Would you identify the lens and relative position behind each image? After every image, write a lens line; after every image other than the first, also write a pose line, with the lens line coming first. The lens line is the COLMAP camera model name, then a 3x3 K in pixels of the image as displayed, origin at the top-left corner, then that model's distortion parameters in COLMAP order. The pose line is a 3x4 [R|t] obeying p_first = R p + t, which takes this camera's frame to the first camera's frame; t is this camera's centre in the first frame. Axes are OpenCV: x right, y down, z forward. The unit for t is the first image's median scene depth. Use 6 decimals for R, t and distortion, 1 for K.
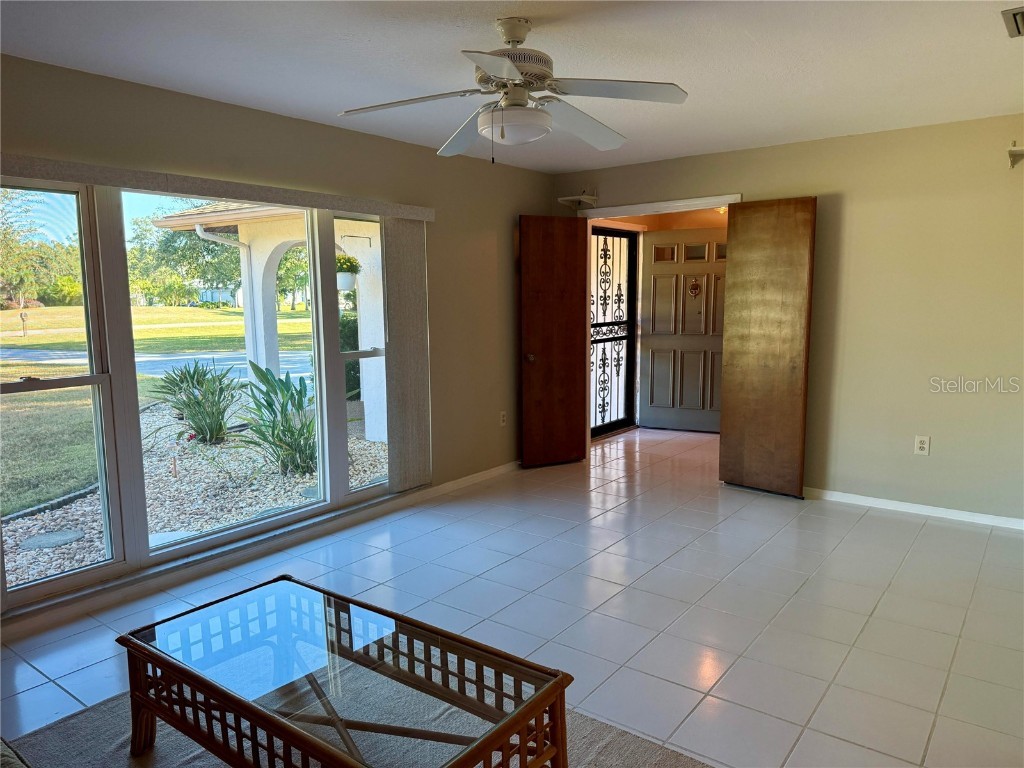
lens RADIAL K [[700.3, 0, 512.0], [0, 700.3, 384.0], [0, 0, 1]] dist [0.002731, 0.000088]
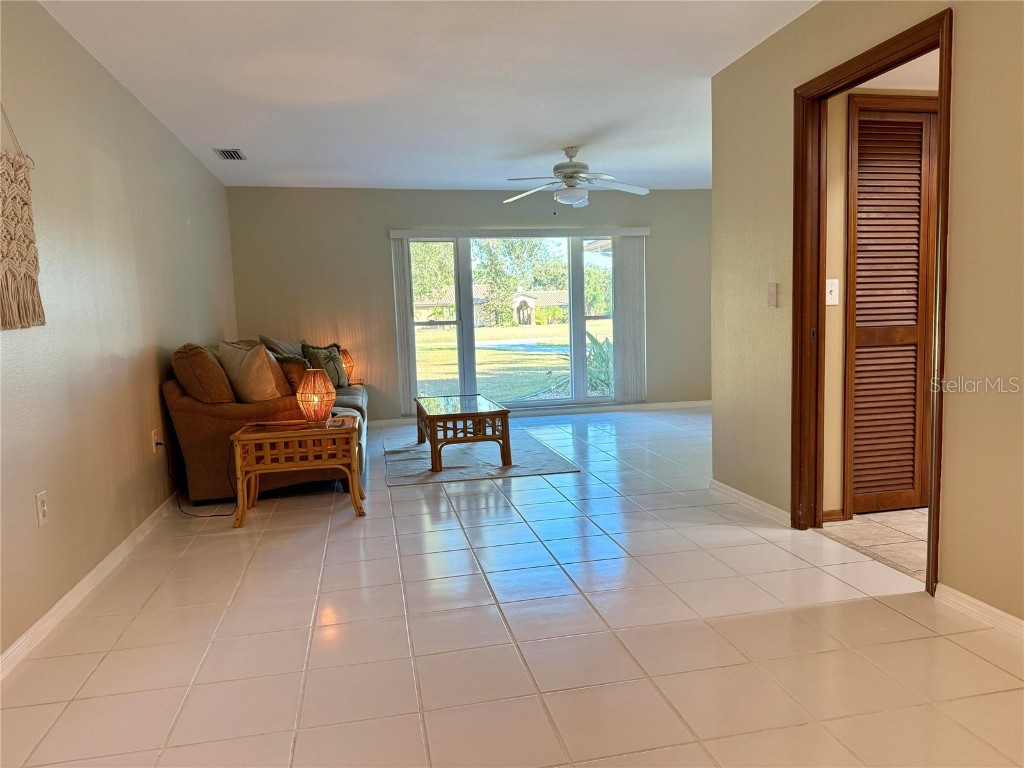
lens RADIAL K [[721.2, 0, 512.0], [0, 721.2, 384.0], [0, 0, 1]] dist [-0.001836, -0.004216]
pose [[0.732011, 0.047188, -0.679656, 0.886272], [-0.062802, 0.998025, 0.001652, 0.138466], [0.678392, 0.041475, 0.733529, -0.457782]]
